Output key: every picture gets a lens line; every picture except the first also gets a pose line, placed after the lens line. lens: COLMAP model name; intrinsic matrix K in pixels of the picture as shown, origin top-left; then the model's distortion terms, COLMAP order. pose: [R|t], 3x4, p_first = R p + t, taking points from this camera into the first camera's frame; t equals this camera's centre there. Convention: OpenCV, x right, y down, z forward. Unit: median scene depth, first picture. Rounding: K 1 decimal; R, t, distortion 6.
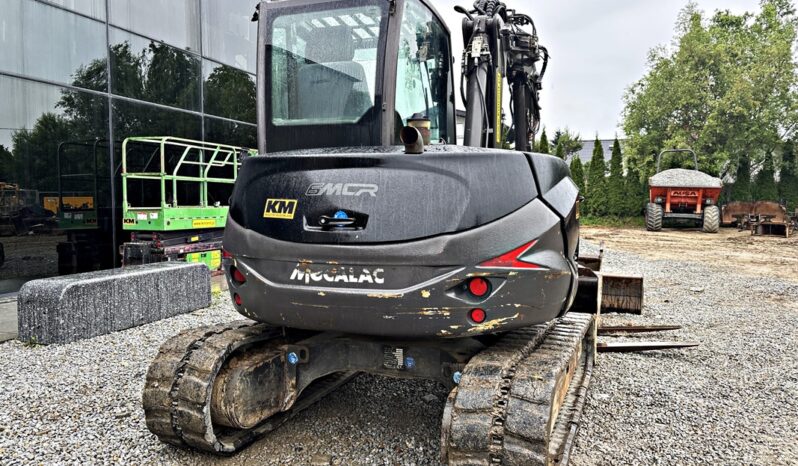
lens RADIAL K [[601.3, 0, 394.0], [0, 601.3, 231.8], [0, 0, 1]] dist [0.050566, -0.057271]
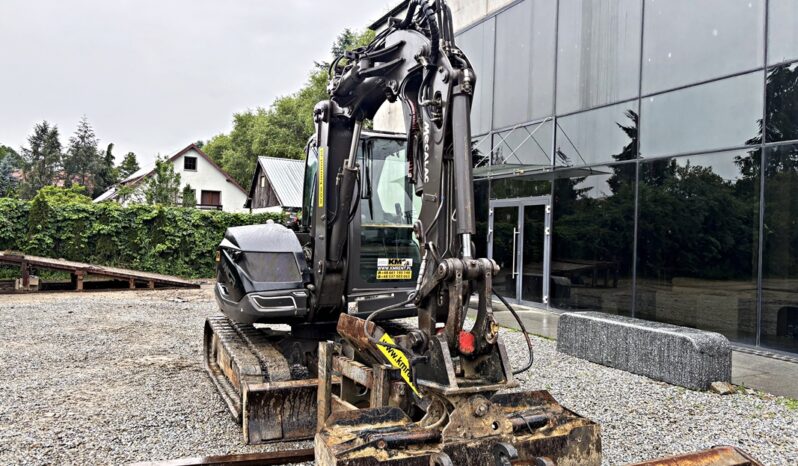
lens RADIAL K [[601.3, 0, 396.4], [0, 601.3, 232.2], [0, 0, 1]] dist [0.050566, -0.057271]
pose [[-0.692997, -0.017787, -0.720721, 0.711590], [-0.064942, 0.997172, 0.037833, -0.121513], [0.718009, 0.073023, -0.692192, 1.509593]]
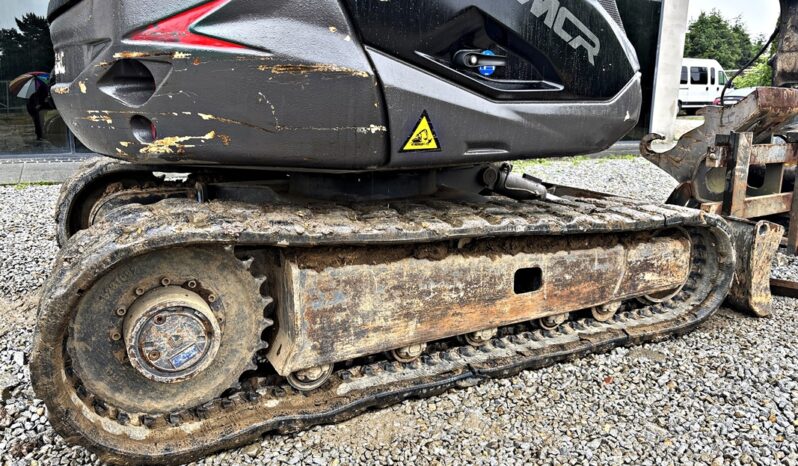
lens RADIAL K [[601.3, 0, 400.6], [0, 601.3, 227.5], [0, 0, 1]] dist [0.050566, -0.057271]
pose [[0.763912, 0.142060, -0.629490, 0.354379], [-0.051943, 0.985839, 0.159445, 0.061182], [0.643227, -0.089105, 0.760473, 0.330349]]
